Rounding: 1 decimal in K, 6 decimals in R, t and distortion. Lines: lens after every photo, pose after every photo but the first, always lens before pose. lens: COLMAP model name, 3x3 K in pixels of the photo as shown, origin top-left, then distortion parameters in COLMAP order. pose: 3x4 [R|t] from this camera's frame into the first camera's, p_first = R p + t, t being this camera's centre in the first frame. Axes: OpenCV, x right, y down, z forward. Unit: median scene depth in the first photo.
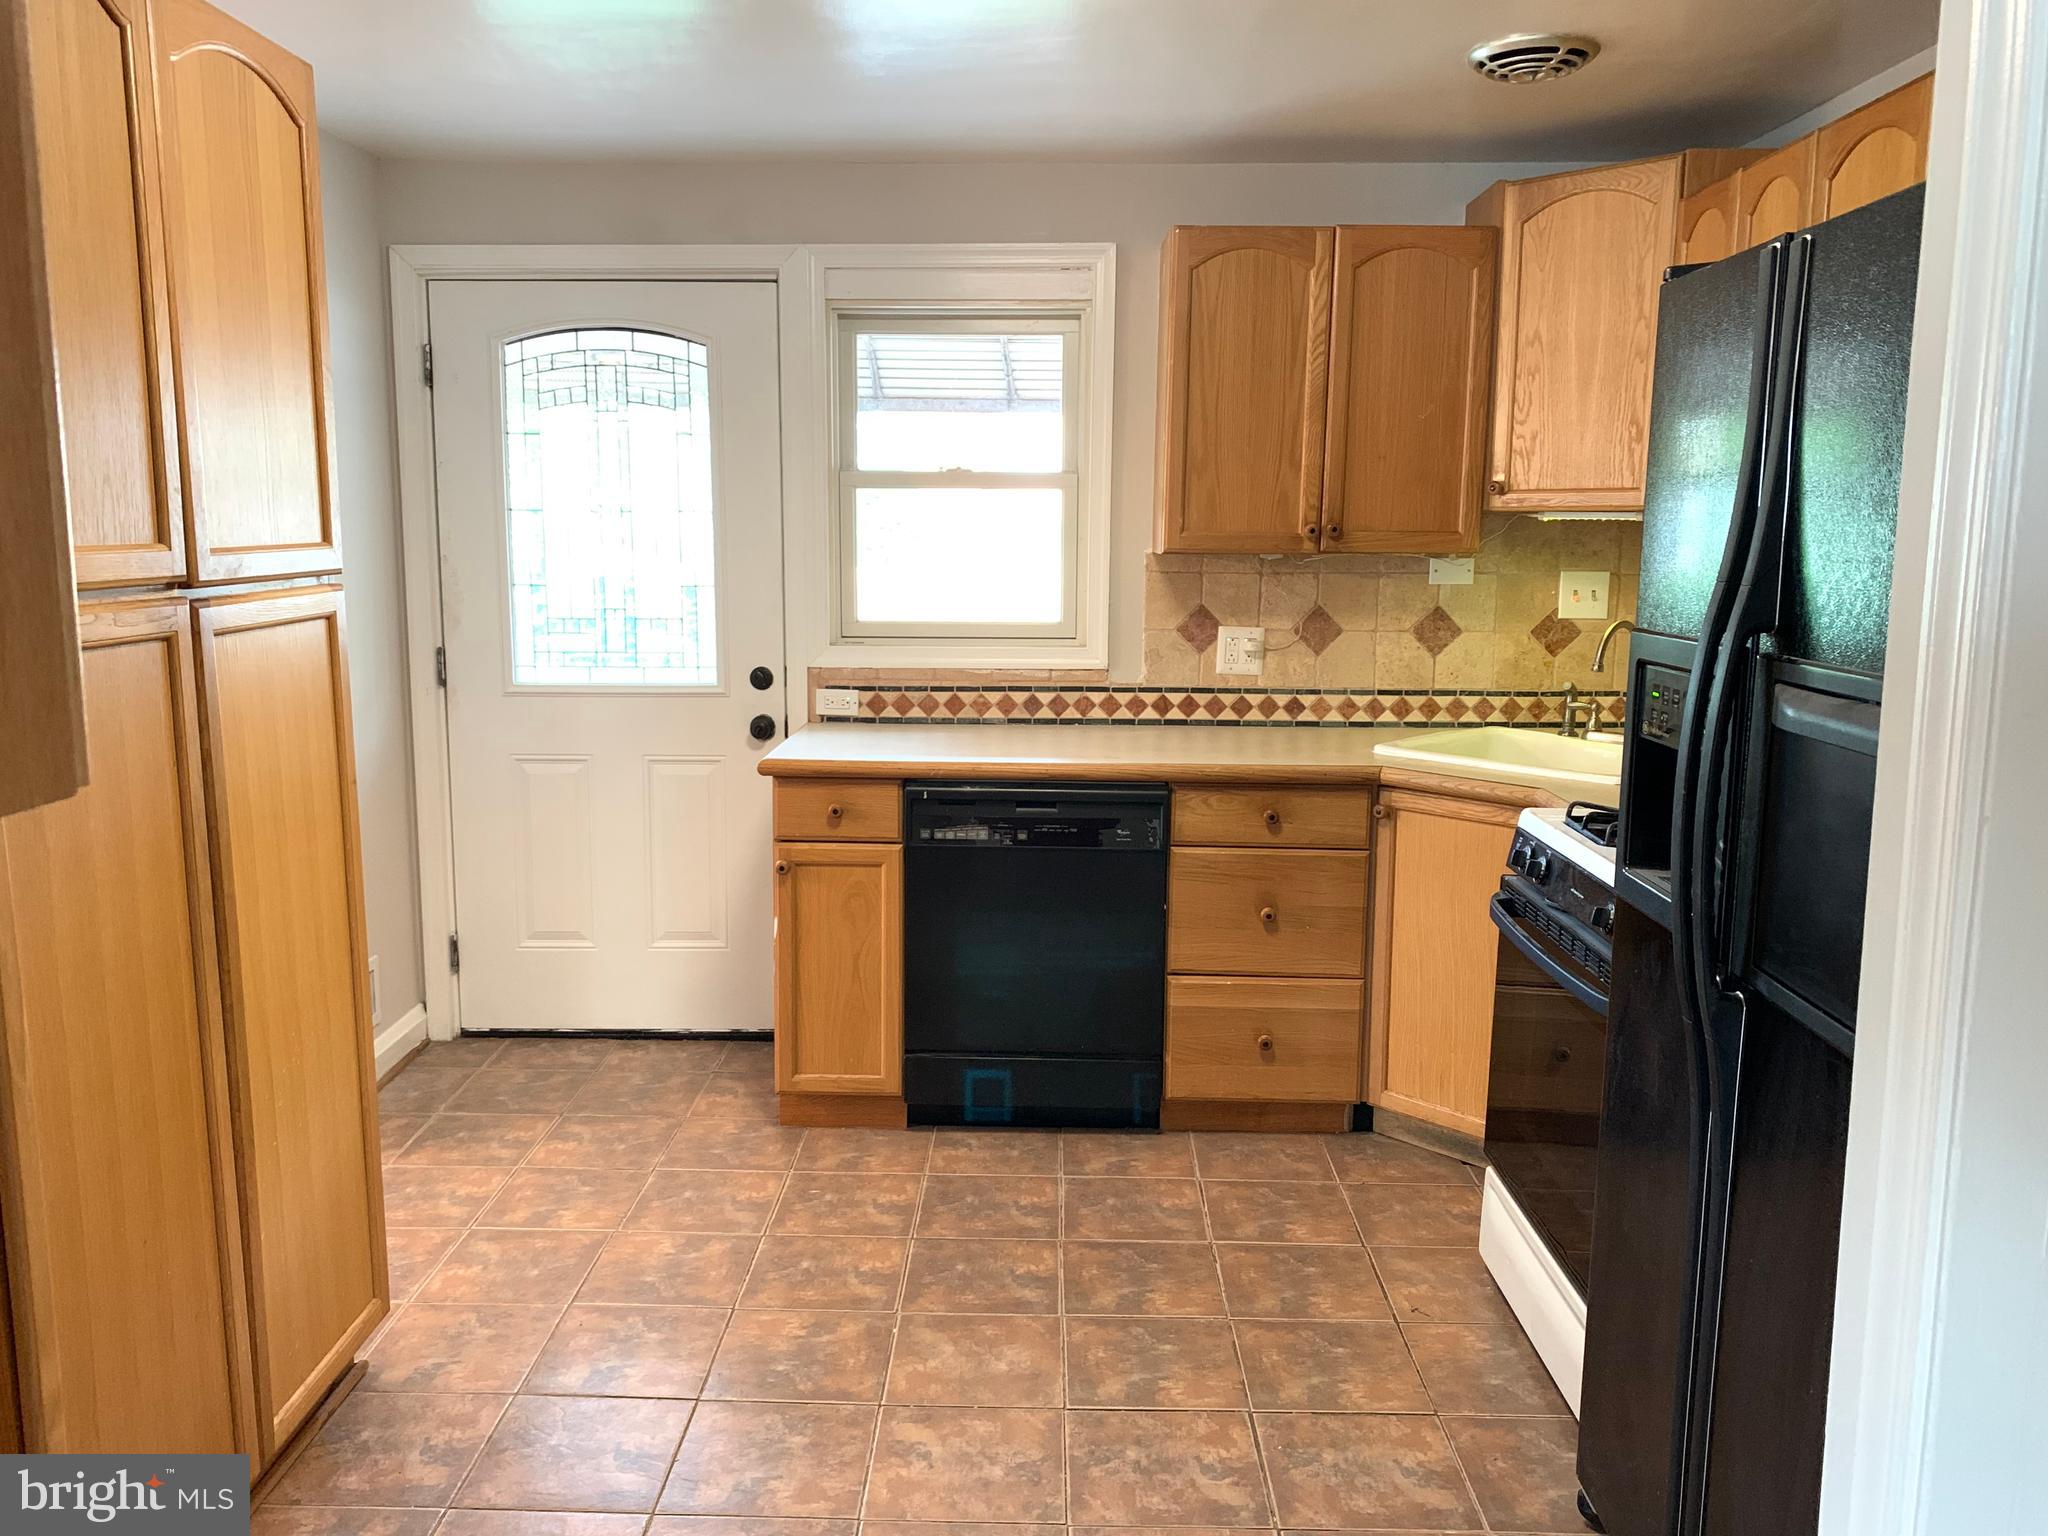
lens RADIAL K [[1556.3, 0, 1030.8], [0, 1556.3, 759.1], [0, 0, 1]] dist [0.047721, -0.058319]
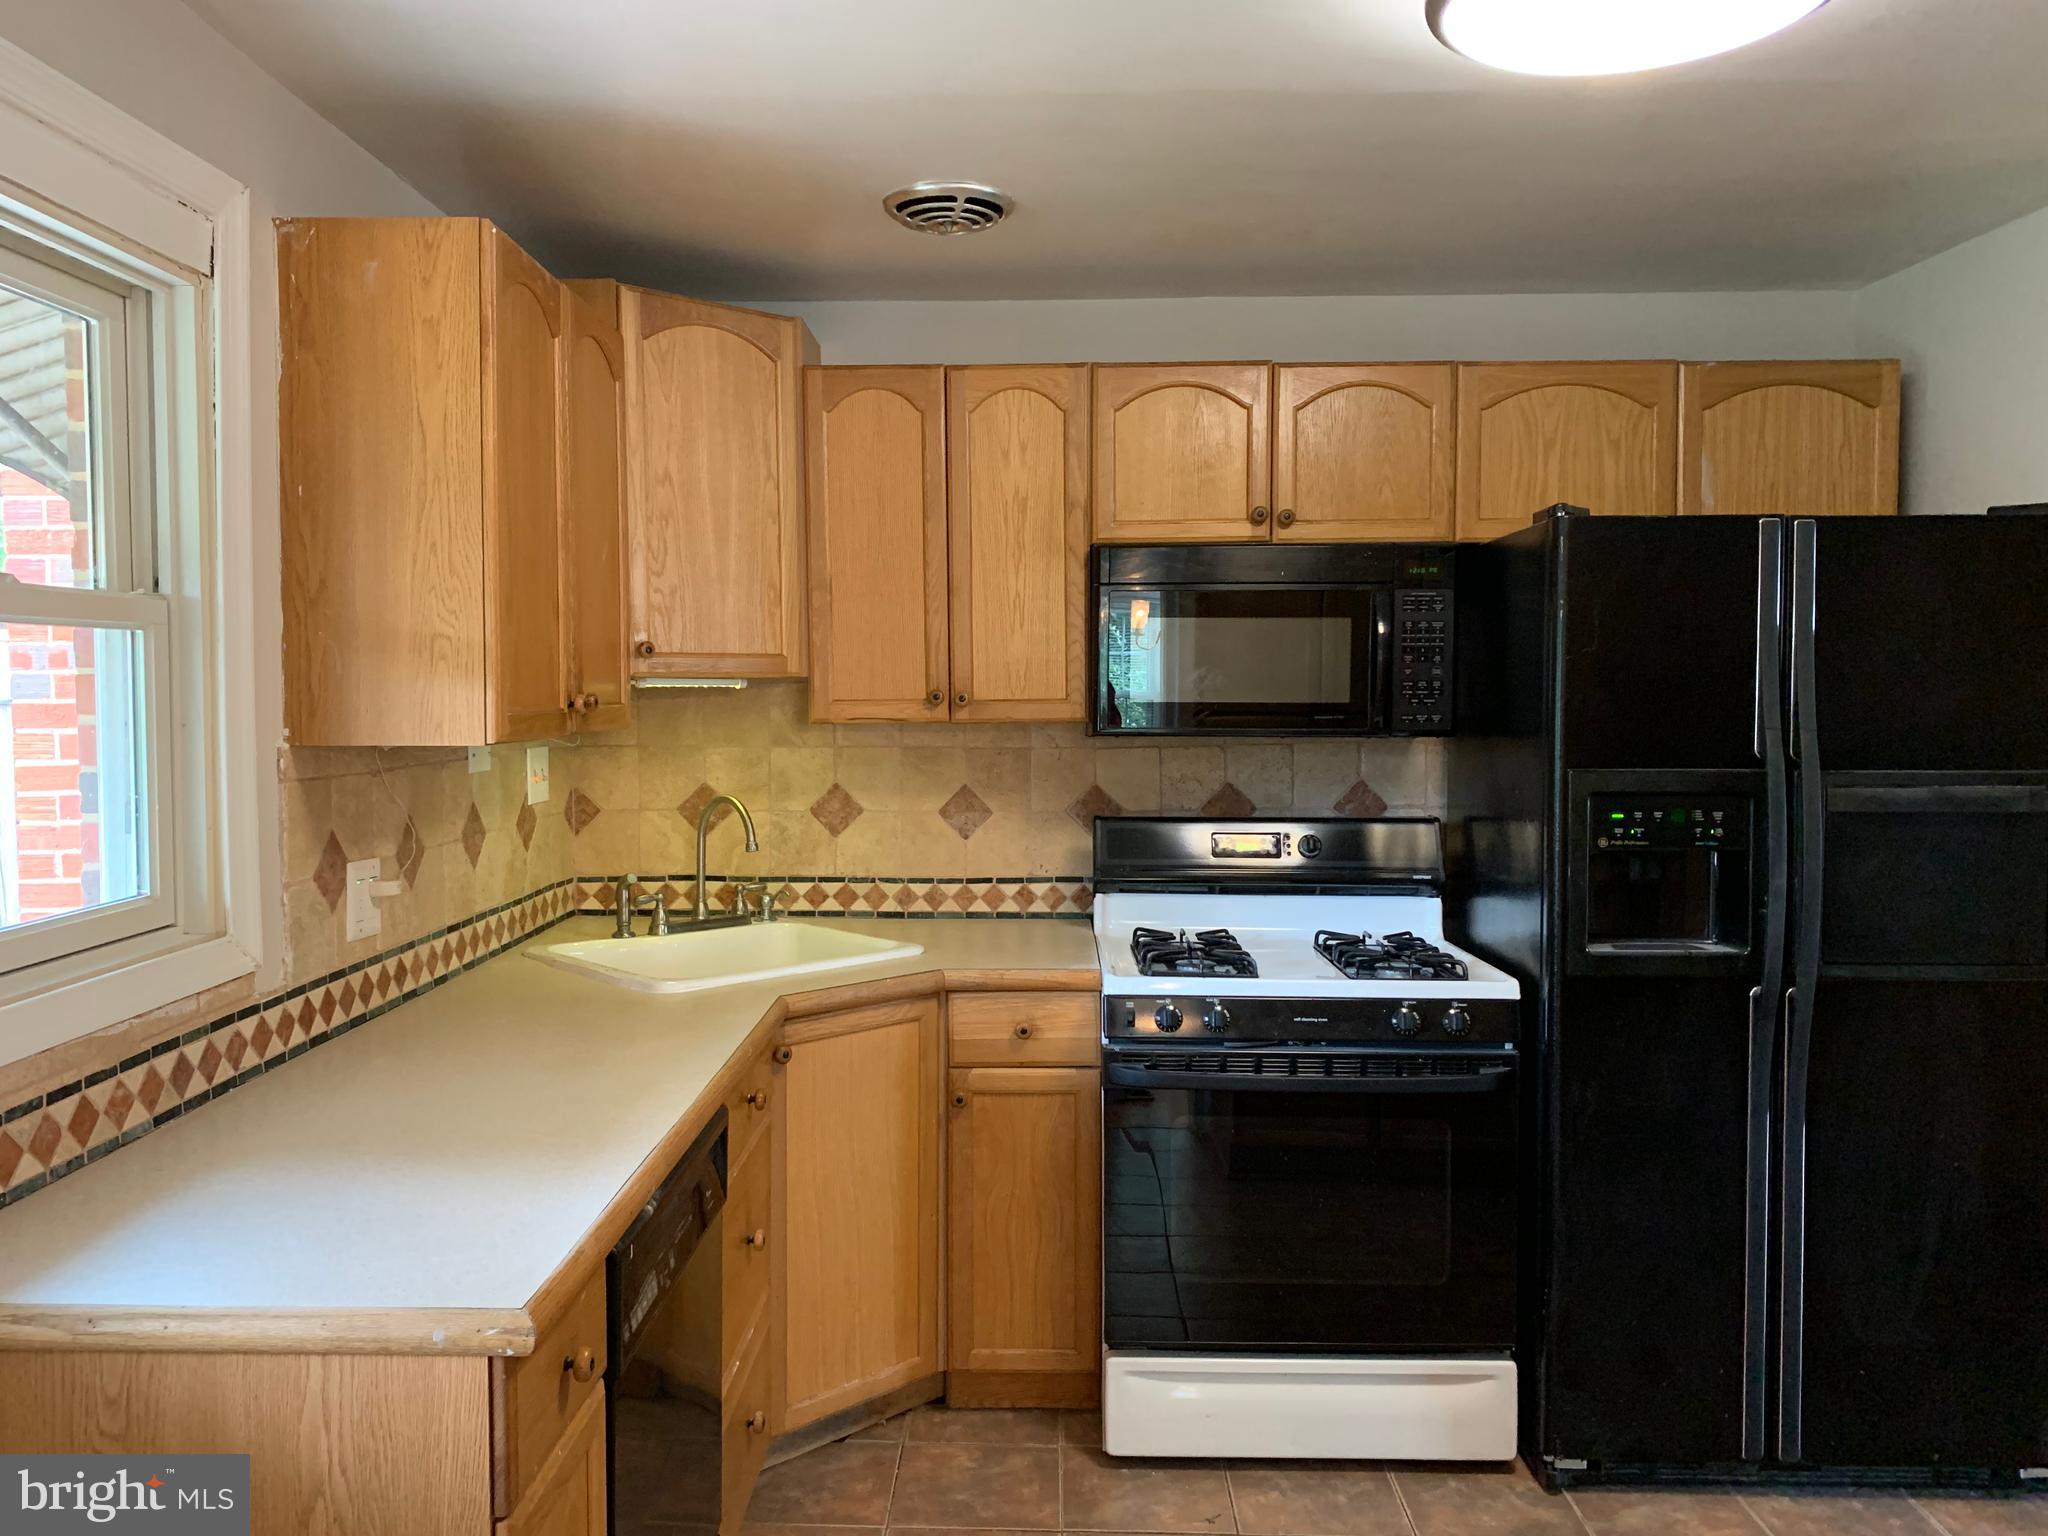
lens RADIAL K [[1556.3, 0, 999.6], [0, 1556.3, 759.9], [0, 0, 1]] dist [0.047721, -0.058319]
pose [[0.024812, -0.058029, 0.998007, -0.534879], [0.151552, 0.986994, 0.053620, -0.134551], [-0.988138, 0.149919, 0.033283, 0.816275]]
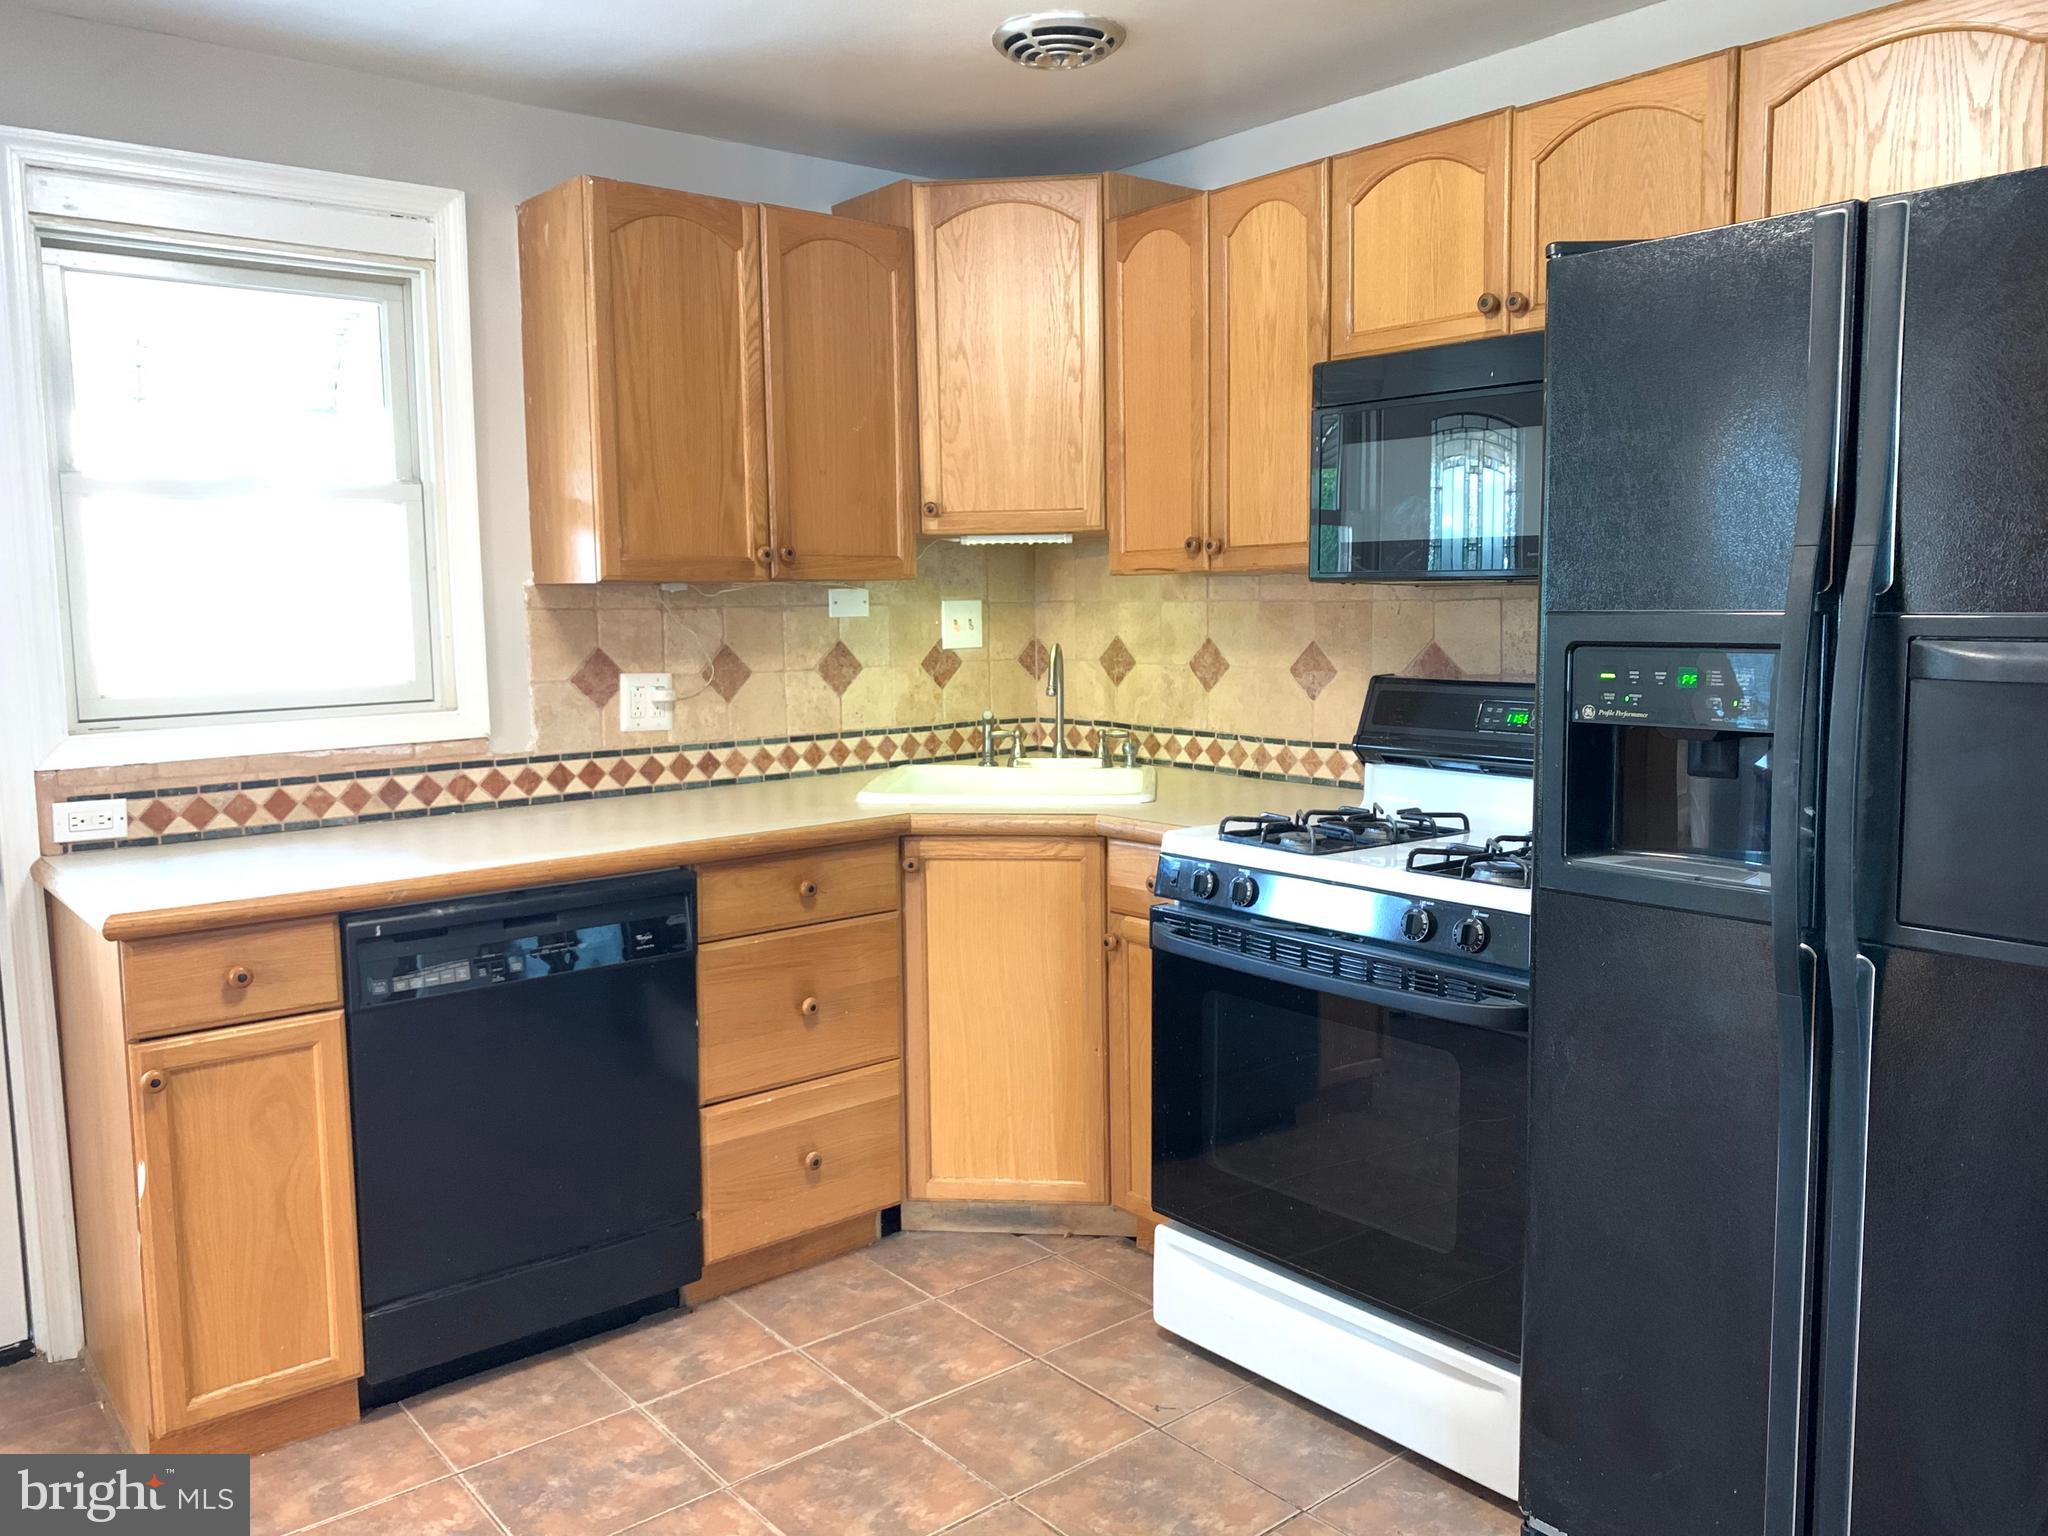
lens RADIAL K [[1556.3, 0, 1007.5], [0, 1556.3, 757.4], [0, 0, 1]] dist [0.047721, -0.058319]
pose [[0.765824, -0.088354, 0.636951, -0.281255], [0.117432, 0.993075, -0.003439, -0.017130], [-0.632237, 0.077433, 0.770896, 0.270723]]
